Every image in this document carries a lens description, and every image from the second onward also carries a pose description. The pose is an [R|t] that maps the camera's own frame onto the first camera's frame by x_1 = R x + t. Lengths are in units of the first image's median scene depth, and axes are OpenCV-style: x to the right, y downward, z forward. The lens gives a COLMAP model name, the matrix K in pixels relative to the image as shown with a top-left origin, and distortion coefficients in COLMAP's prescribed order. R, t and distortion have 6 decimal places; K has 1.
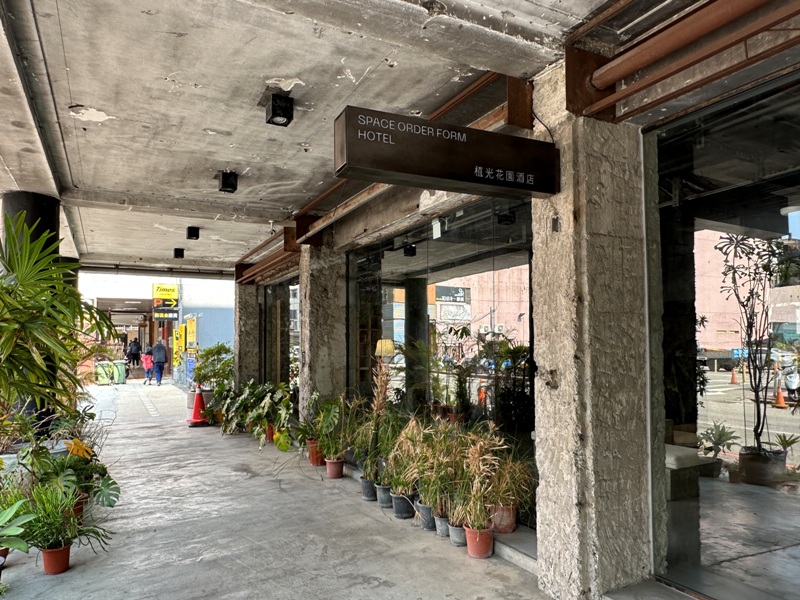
lens RADIAL K [[554.6, 0, 395.3], [0, 554.6, 324.7], [0, 0, 1]] dist [-0.003159, -0.000393]
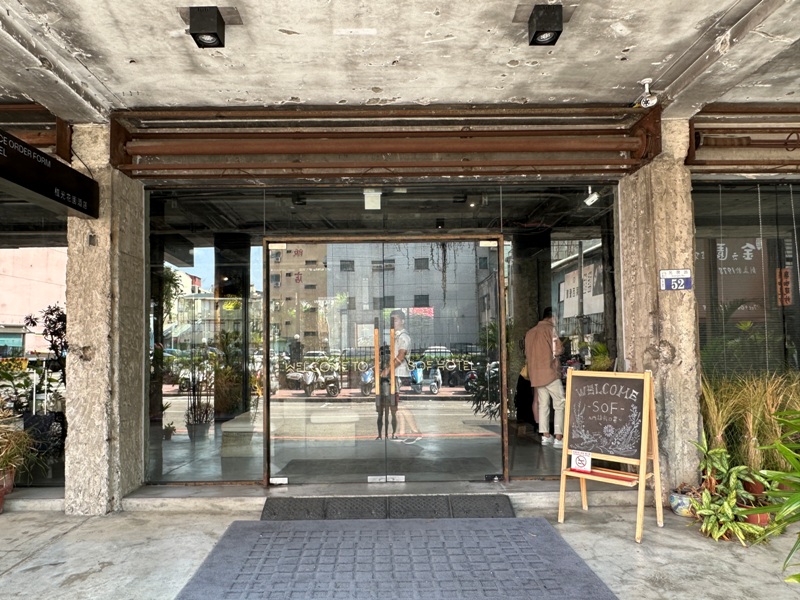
lens RADIAL K [[554.6, 0, 395.3], [0, 554.6, 324.7], [0, 0, 1]] dist [-0.003159, -0.000393]
pose [[0.423380, 0.041074, 0.905021, -0.641573], [-0.023512, 0.999133, -0.034346, 0.058796], [-0.905647, -0.006737, 0.423979, -0.263859]]
